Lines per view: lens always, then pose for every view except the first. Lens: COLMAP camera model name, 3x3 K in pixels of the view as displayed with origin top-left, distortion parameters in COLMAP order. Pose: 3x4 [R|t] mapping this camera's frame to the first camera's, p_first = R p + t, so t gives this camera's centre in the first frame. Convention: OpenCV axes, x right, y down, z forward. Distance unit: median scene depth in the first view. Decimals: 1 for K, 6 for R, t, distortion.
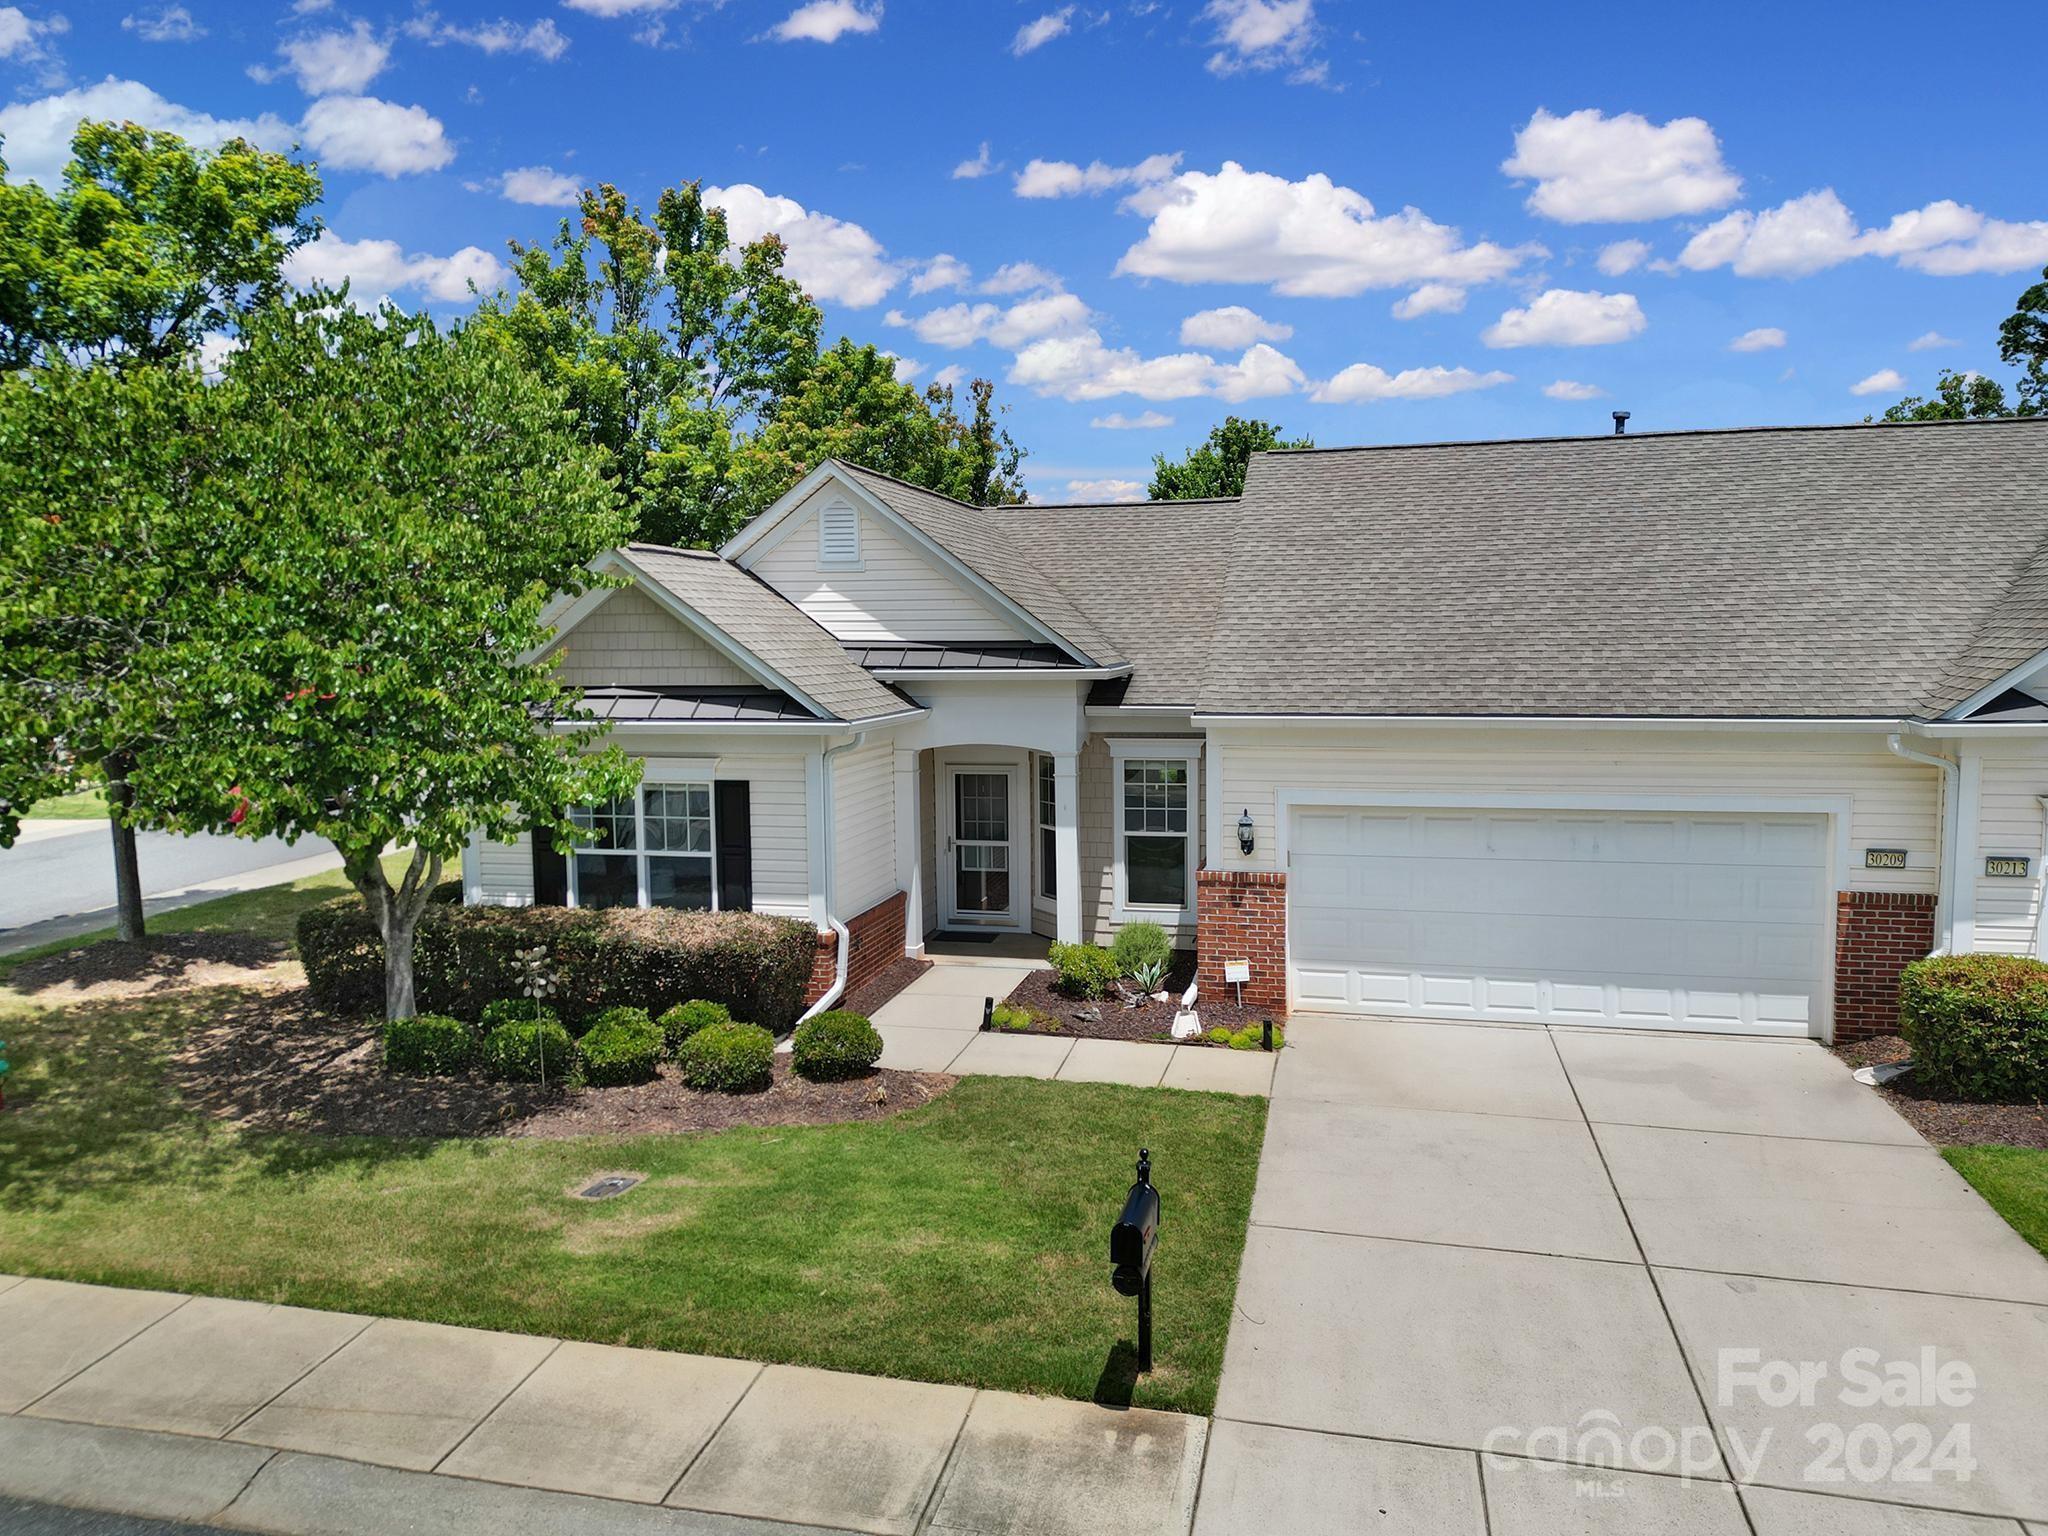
lens RADIAL K [[1439.2, 0, 1018.7], [0, 1439.2, 766.6], [0, 0, 1]] dist [0.057425, -0.054348]
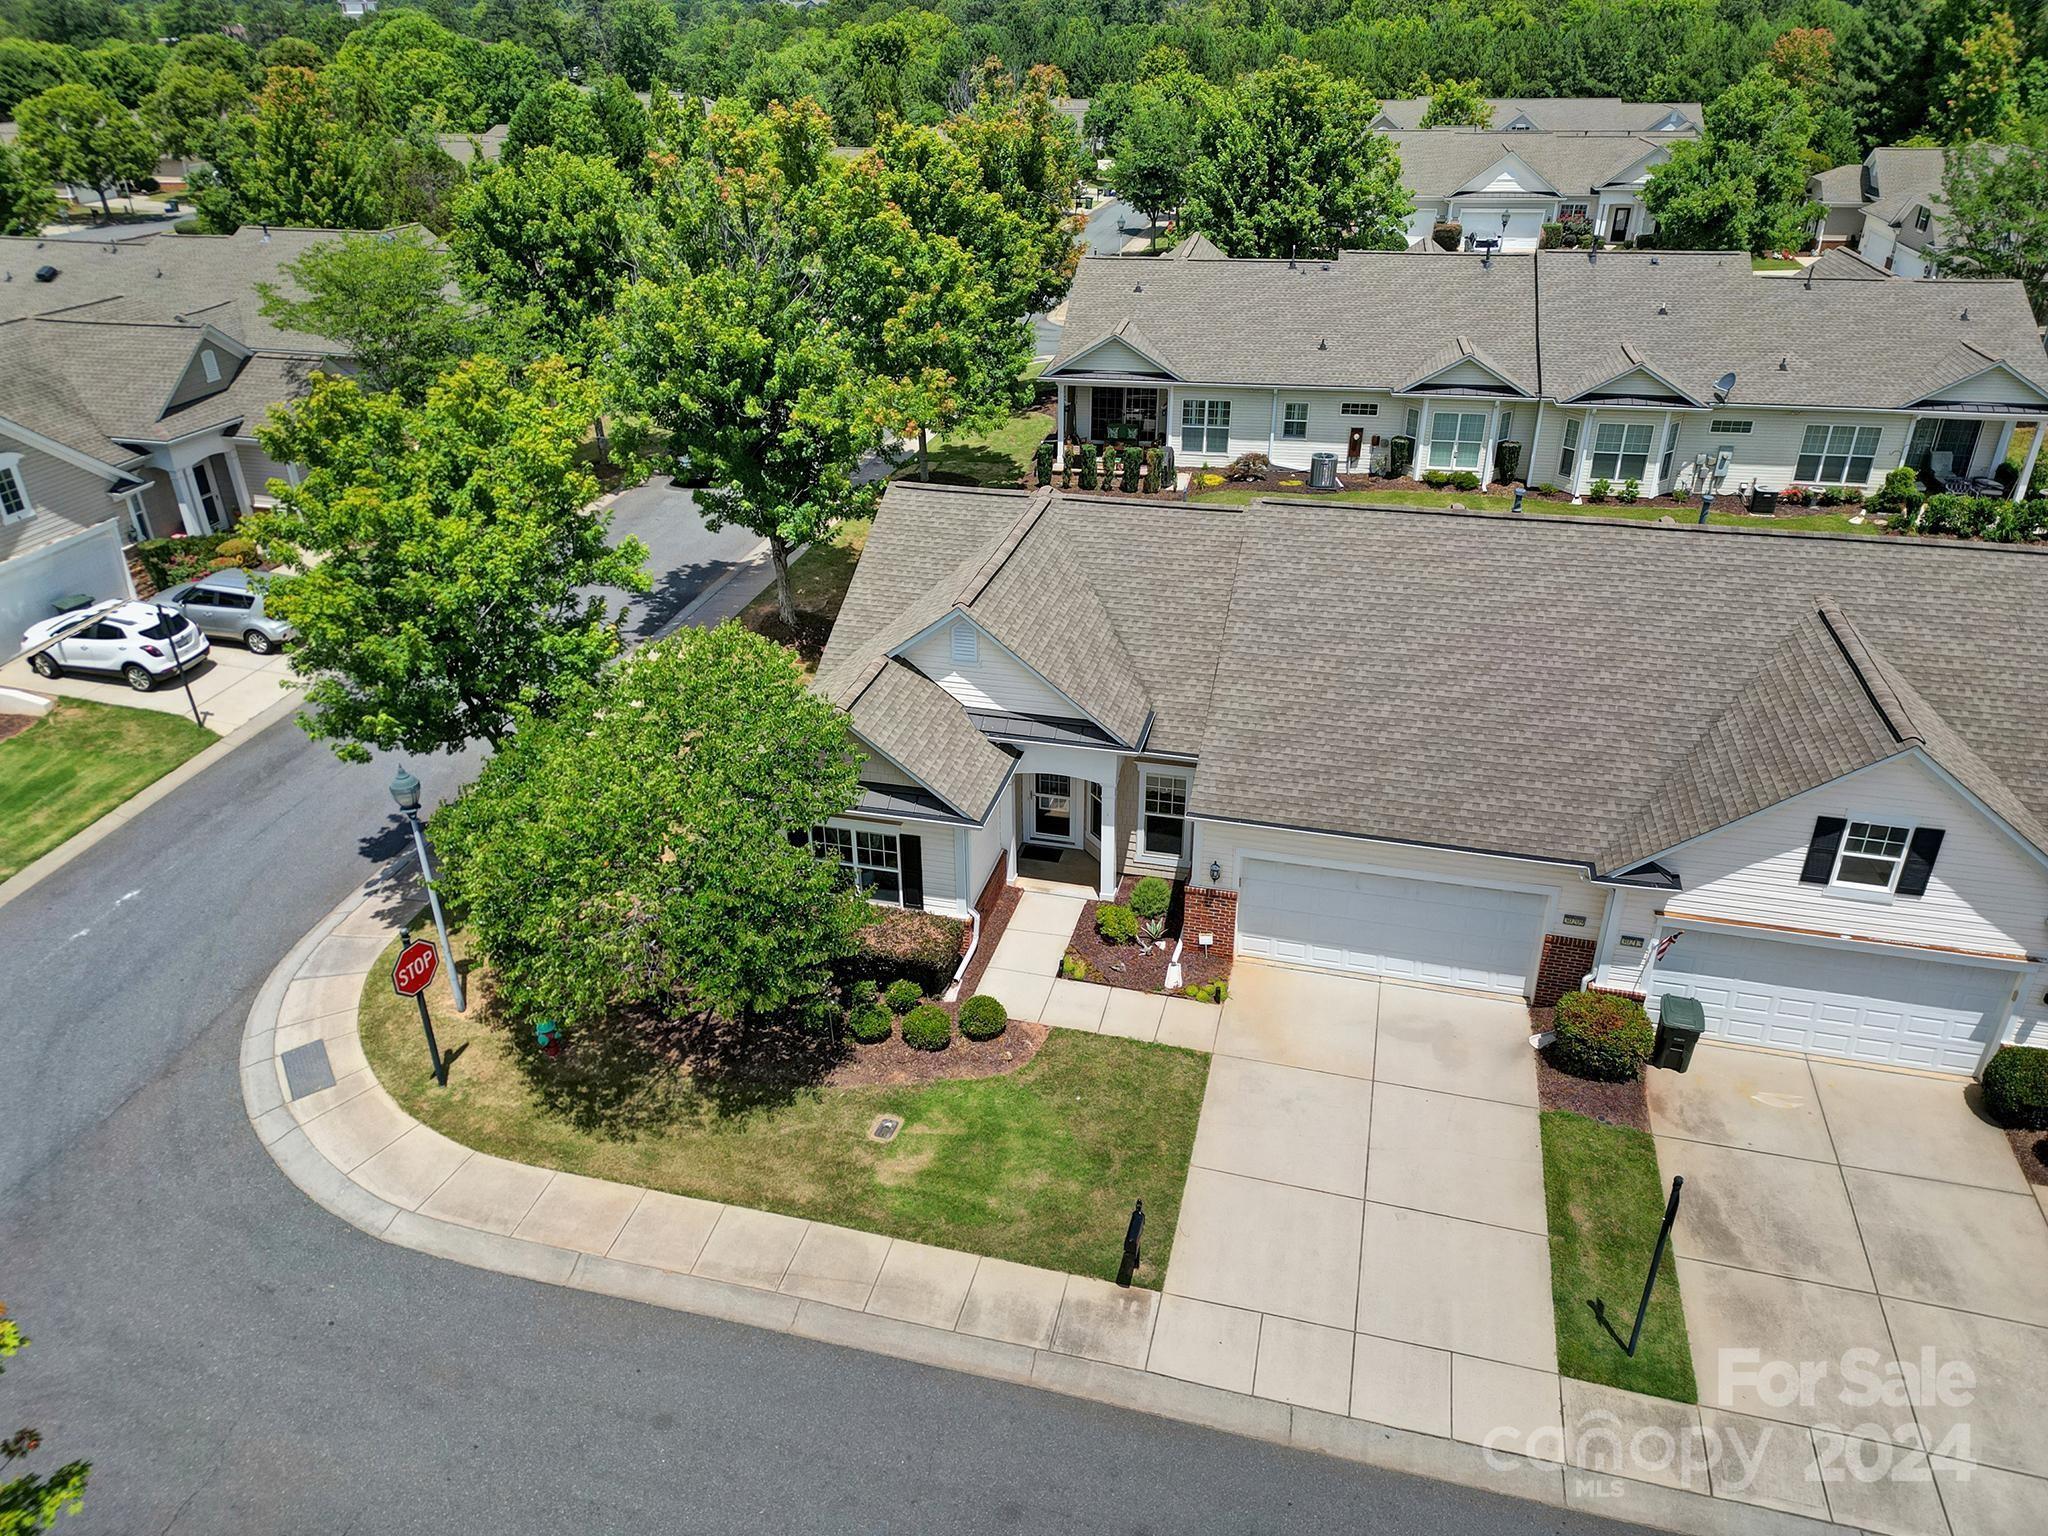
lens RADIAL K [[1439.2, 0, 1012.1], [0, 1439.2, 763.3], [0, 0, 1]] dist [0.057425, -0.054348]
pose [[0.999645, 0.012762, -0.023388, -0.048082], [-0.002729, 0.922240, 0.386608, -0.818973], [0.026503, -0.386407, 0.921948, -0.582632]]
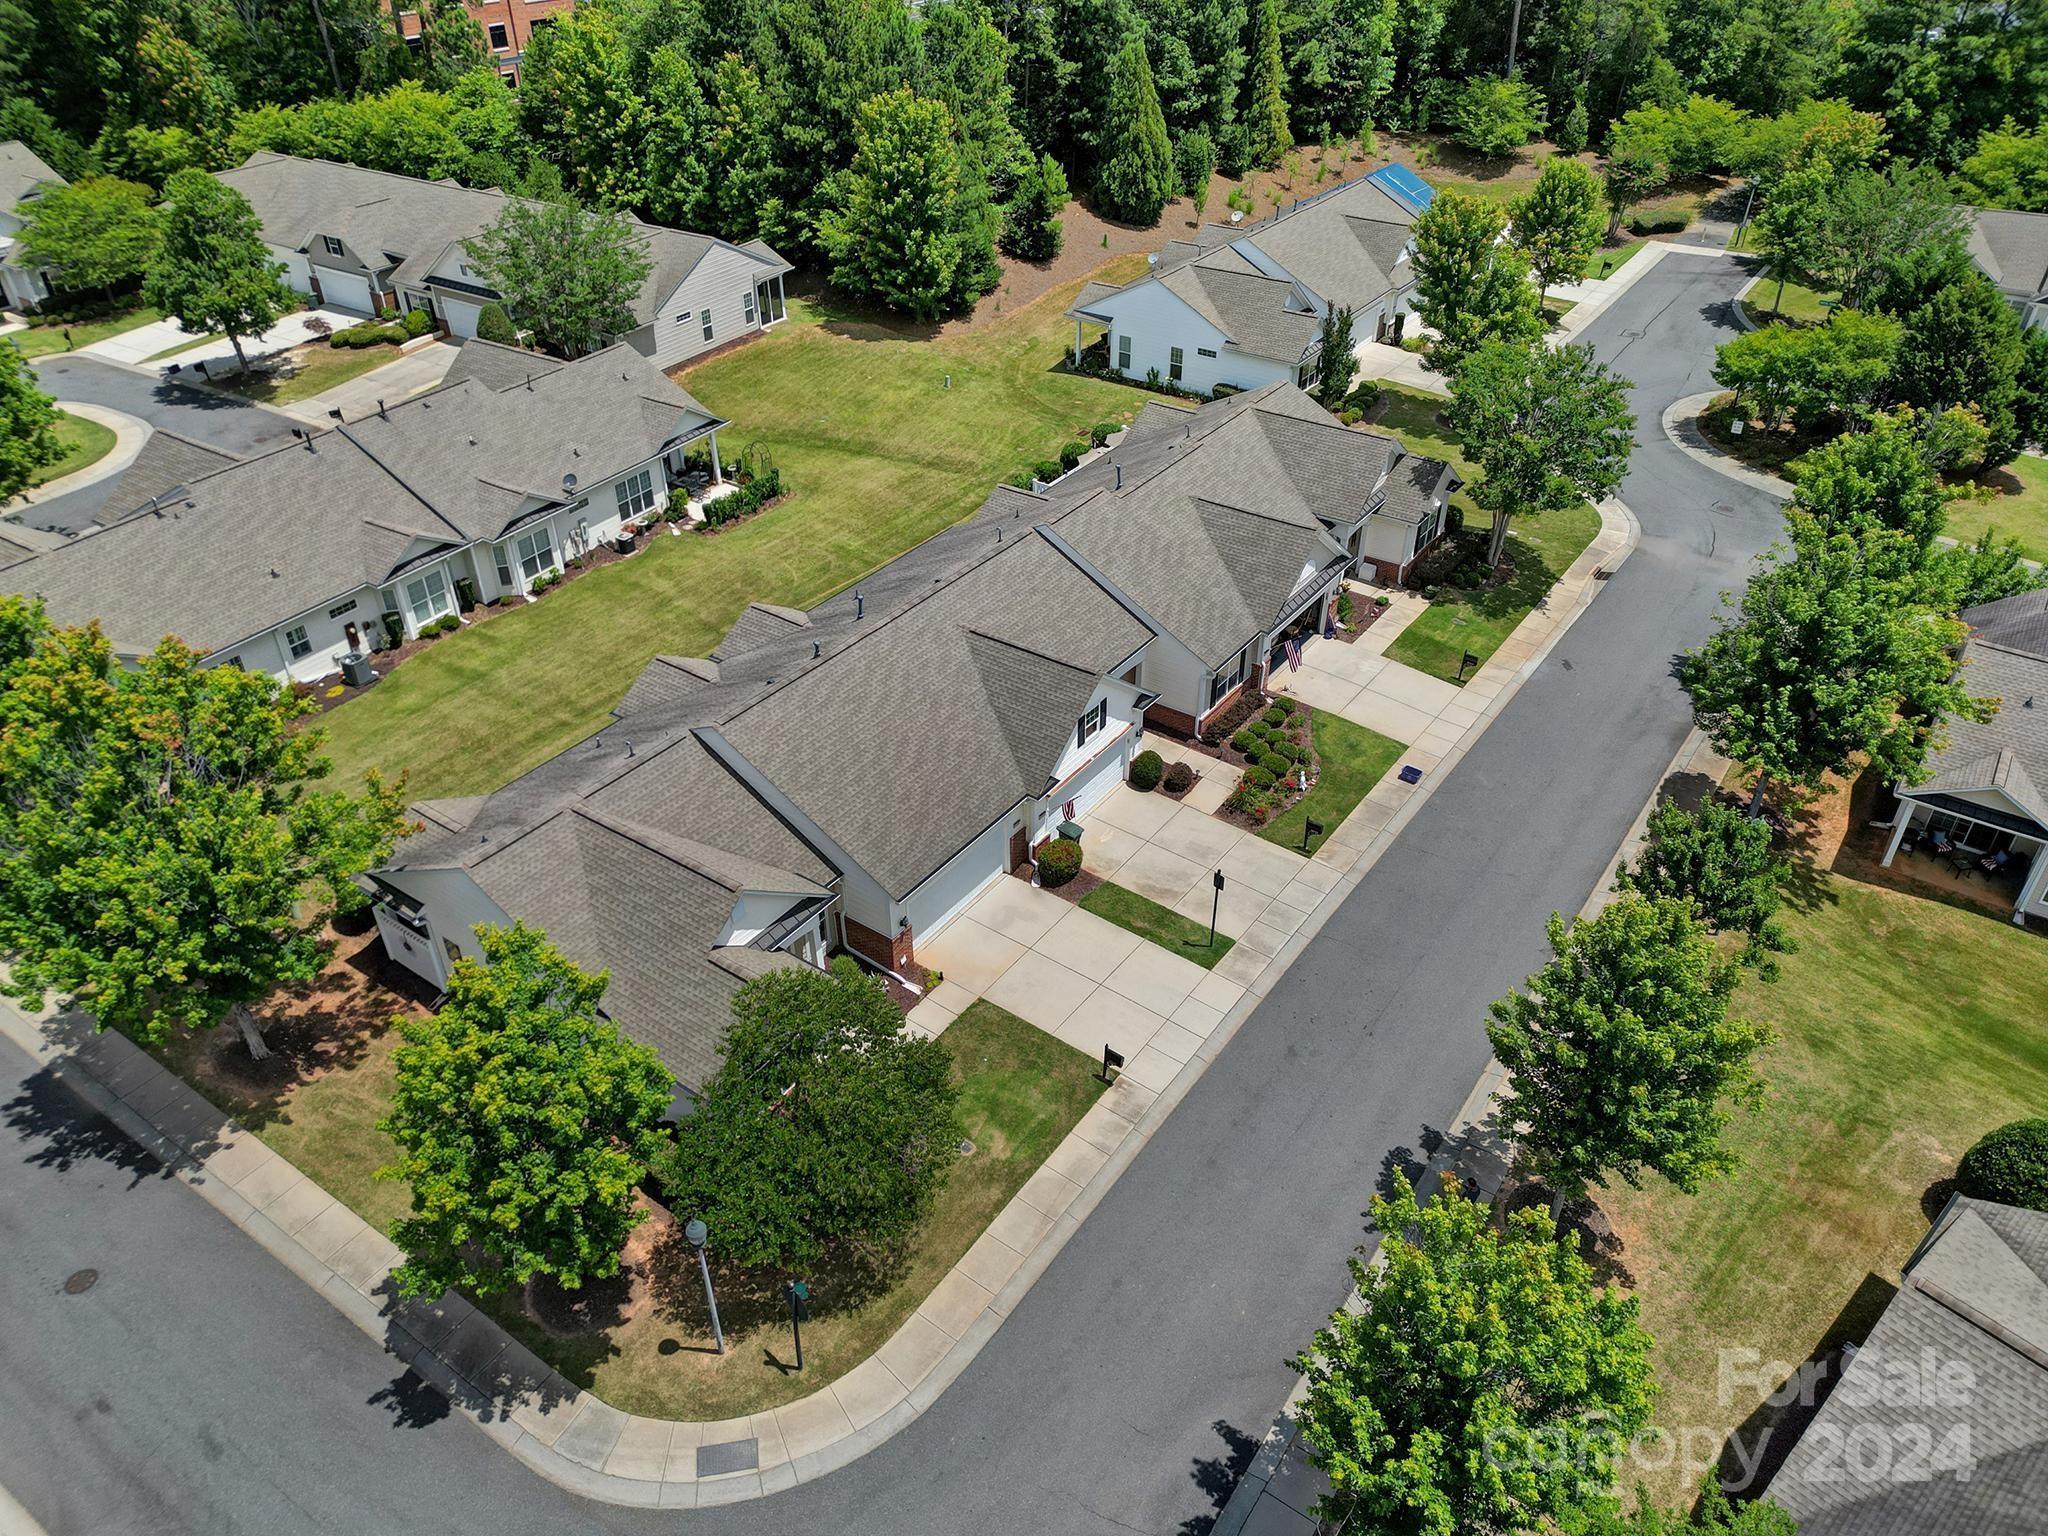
lens RADIAL K [[1439.2, 0, 1035.7], [0, 1439.2, 771.3], [0, 0, 1]] dist [0.057425, -0.054348]
pose [[0.371984, -0.526904, 0.764199, -1.993865], [0.083179, 0.838887, 0.537912, -1.939695], [-0.924505, -0.136530, 0.355880, -0.243129]]
